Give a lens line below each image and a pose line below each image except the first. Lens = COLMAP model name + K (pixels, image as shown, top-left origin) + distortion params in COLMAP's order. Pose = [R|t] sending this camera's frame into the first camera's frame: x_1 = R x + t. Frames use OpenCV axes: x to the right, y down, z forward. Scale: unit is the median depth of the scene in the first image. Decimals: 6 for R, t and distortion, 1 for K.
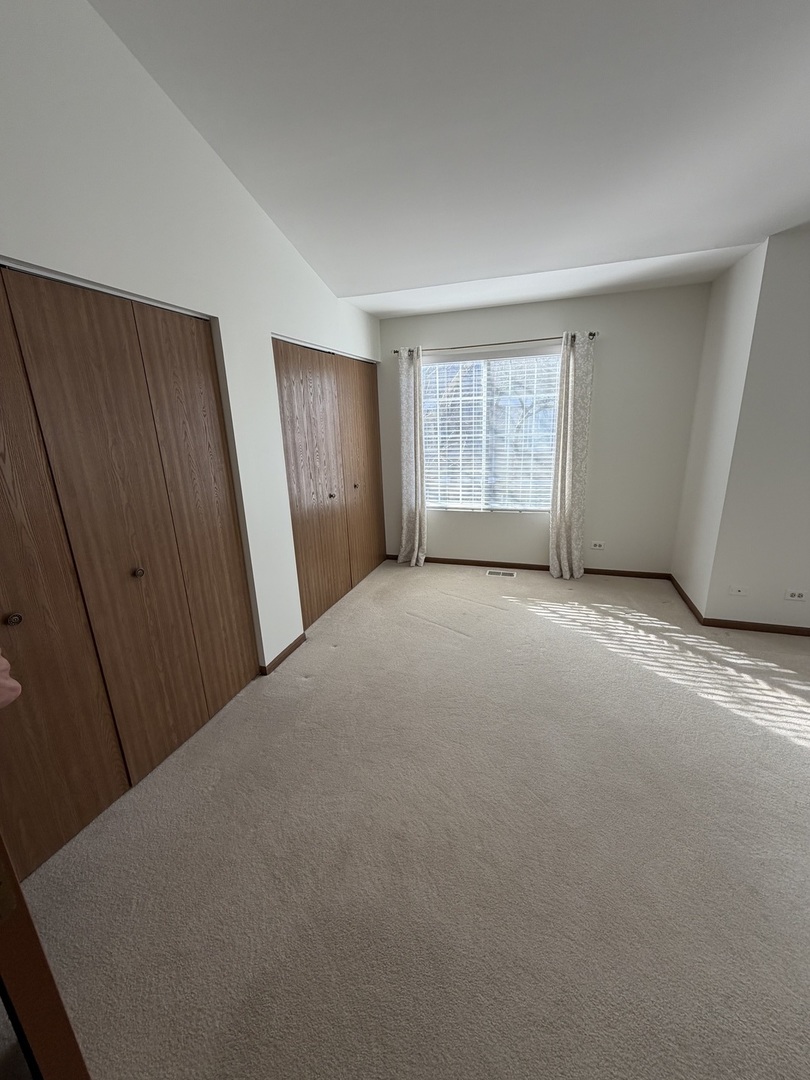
lens RADIAL K [[427.9, 0, 407.6], [0, 427.9, 542.3], [0, 0, 1]] dist [0.000460, -0.000197]
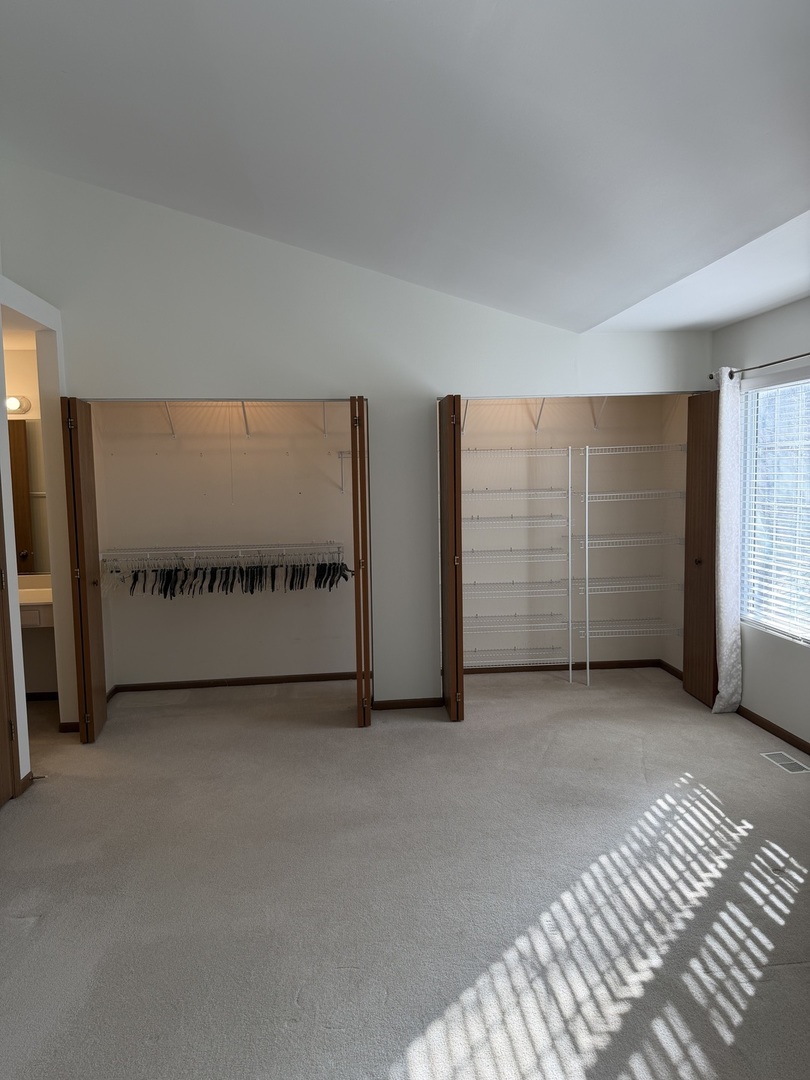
lens RADIAL K [[757.3, 0, 409.9], [0, 757.3, 539.7], [0, 0, 1]] dist [0.027541, -0.003984]
pose [[0.405976, 0.093965, -0.909040, 1.534915], [-0.239269, 0.970932, -0.006495, -0.136237], [0.882006, 0.220142, 0.416658, 0.249145]]
